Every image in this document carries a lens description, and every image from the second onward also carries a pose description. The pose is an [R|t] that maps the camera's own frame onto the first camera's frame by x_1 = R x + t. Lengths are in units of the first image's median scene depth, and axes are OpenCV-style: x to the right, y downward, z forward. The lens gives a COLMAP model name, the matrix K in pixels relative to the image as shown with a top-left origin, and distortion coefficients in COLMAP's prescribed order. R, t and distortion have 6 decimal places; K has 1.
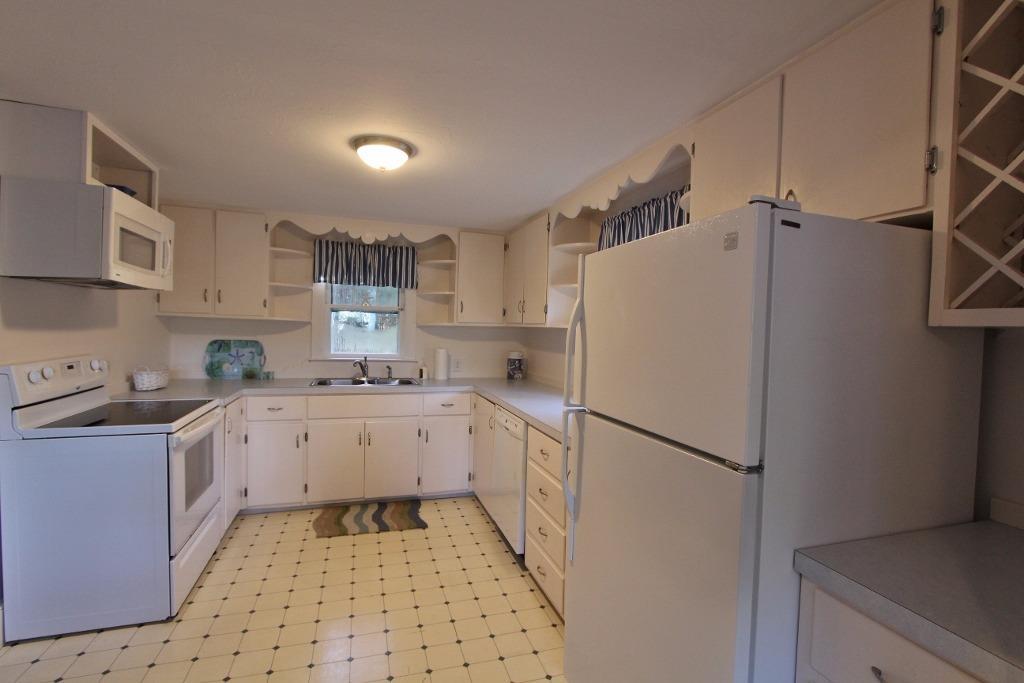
lens RADIAL K [[470.2, 0, 507.6], [0, 470.2, 342.1], [0, 0, 1]] dist [-0.018810, 0.002381]
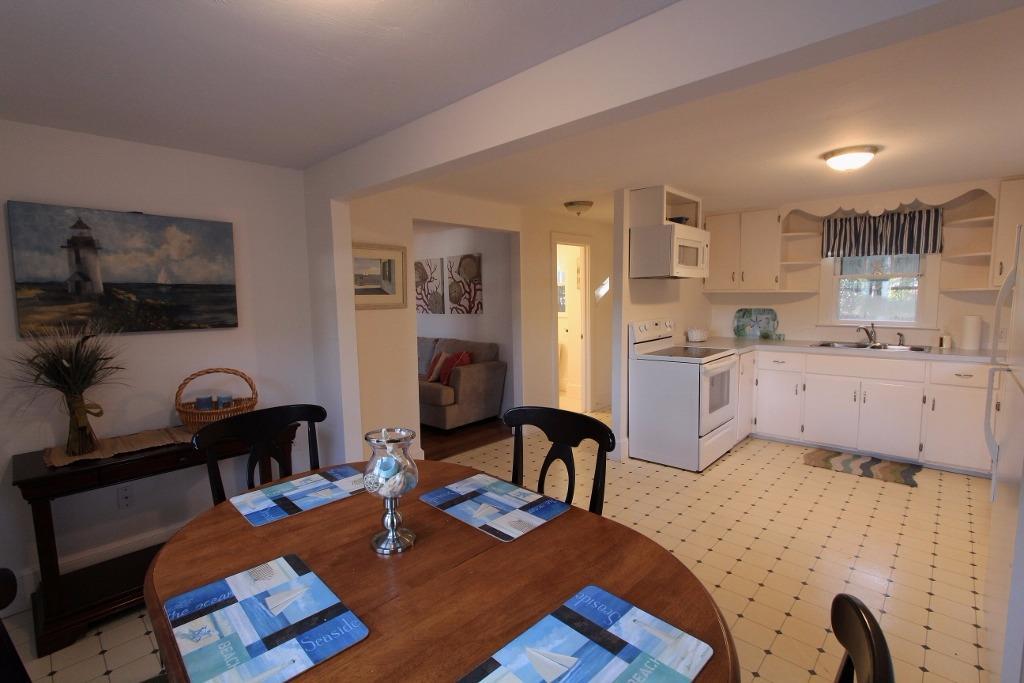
lens RADIAL K [[470.2, 0, 508.3], [0, 470.2, 342.6], [0, 0, 1]] dist [-0.018810, 0.002381]
pose [[0.483333, 0.052414, -0.873866, 0.257814], [0.006997, 0.997943, 0.063726, 0.002251], [0.875408, -0.036915, 0.481972, -0.265324]]
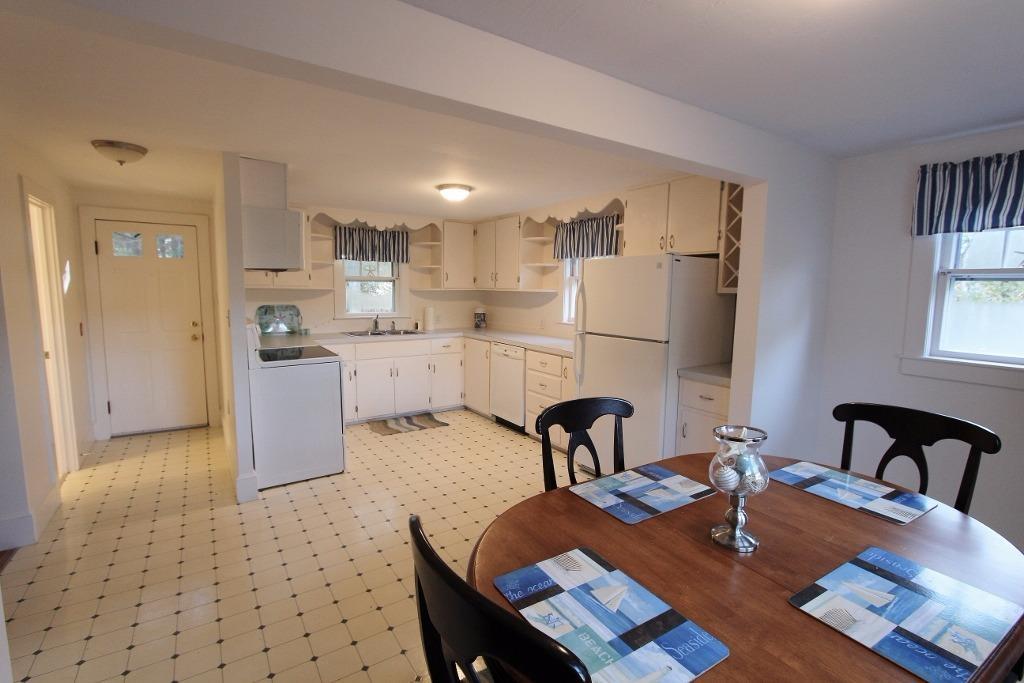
lens RADIAL K [[470.2, 0, 507.2], [0, 470.2, 340.3], [0, 0, 1]] dist [-0.018810, 0.002381]
pose [[0.962590, -0.046443, 0.266954, -0.360768], [0.023038, 0.995662, 0.090150, -0.010864], [-0.269982, -0.080627, 0.959484, -0.462727]]
